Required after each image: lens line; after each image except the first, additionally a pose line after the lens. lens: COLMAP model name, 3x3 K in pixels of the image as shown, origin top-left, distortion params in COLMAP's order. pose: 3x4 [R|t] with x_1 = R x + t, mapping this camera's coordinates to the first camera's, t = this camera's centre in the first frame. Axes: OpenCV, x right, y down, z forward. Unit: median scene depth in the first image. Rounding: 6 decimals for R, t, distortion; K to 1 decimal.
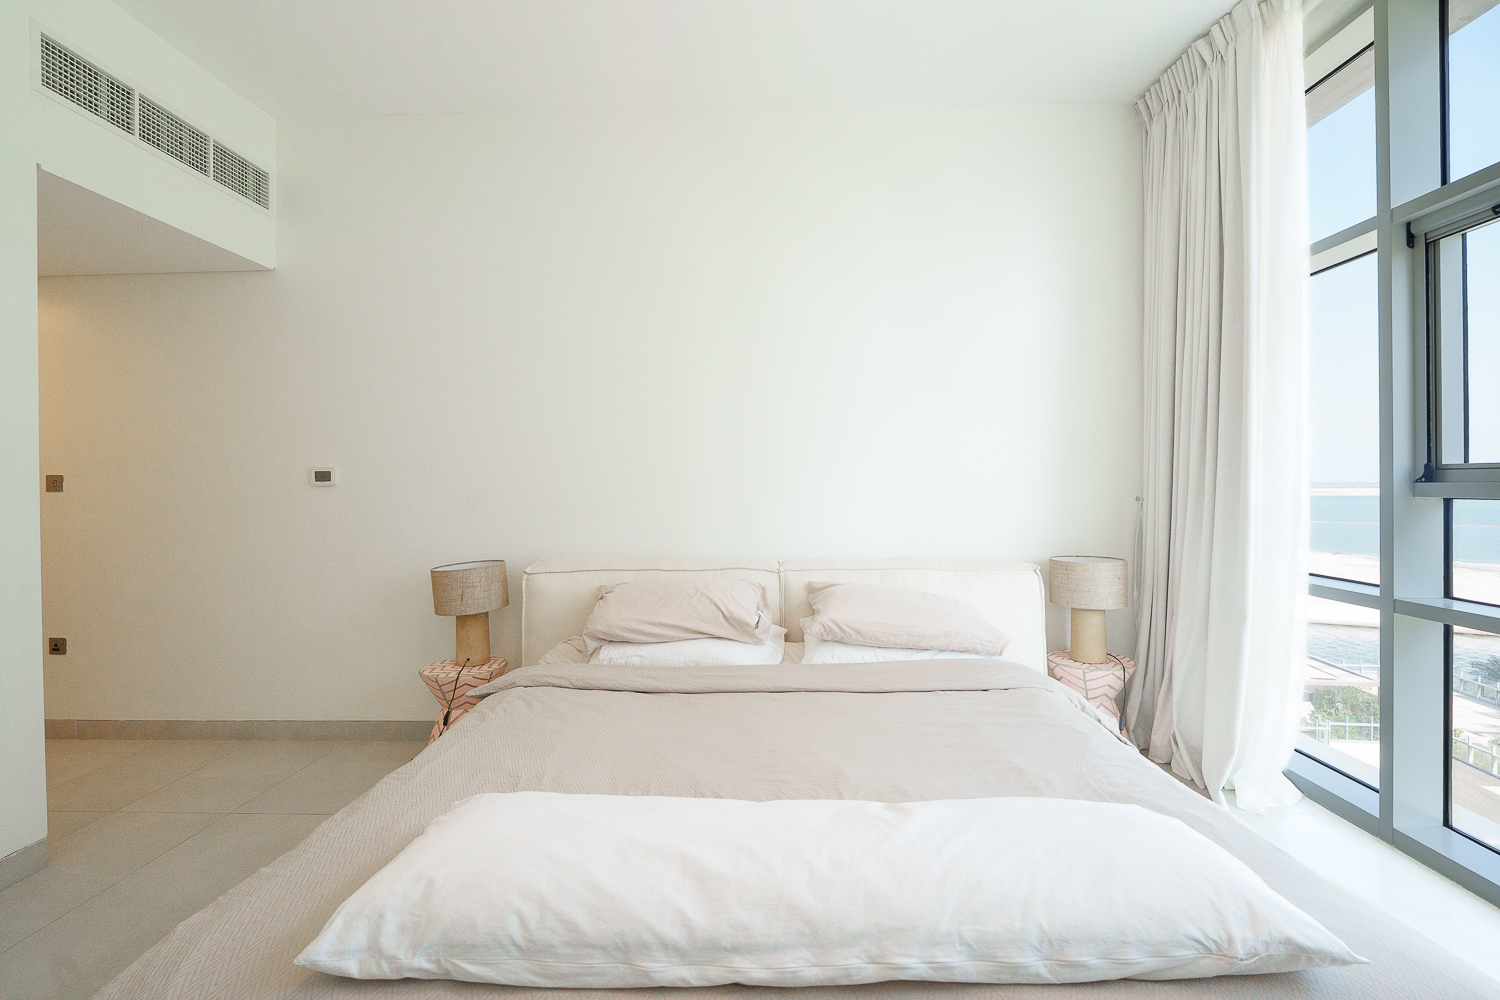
lens RADIAL K [[573.1, 0, 750.0], [0, 573.1, 500.0], [0, 0, 1]] dist [-0.001249, -0.000259]
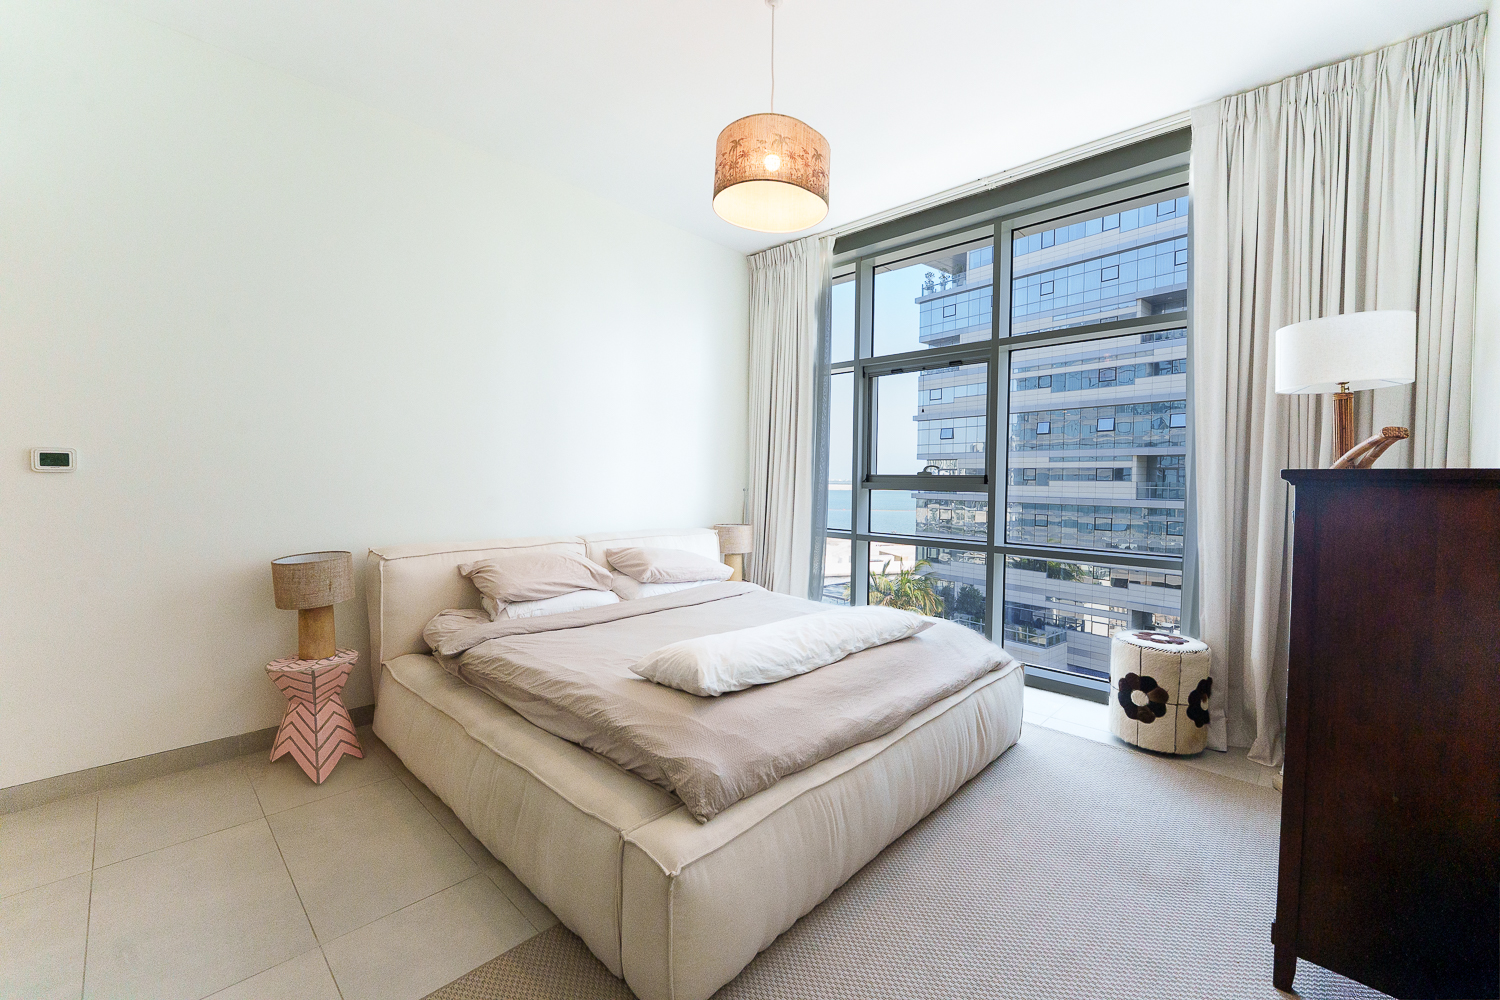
lens RADIAL K [[573.1, 0, 750.0], [0, 573.1, 500.0], [0, 0, 1]] dist [-0.001249, -0.000259]
pose [[0.694067, -0.013282, 0.719788, -0.766021], [-0.001484, 0.999801, 0.019880, -0.004643], [-0.719909, -0.014866, 0.693910, -0.245620]]
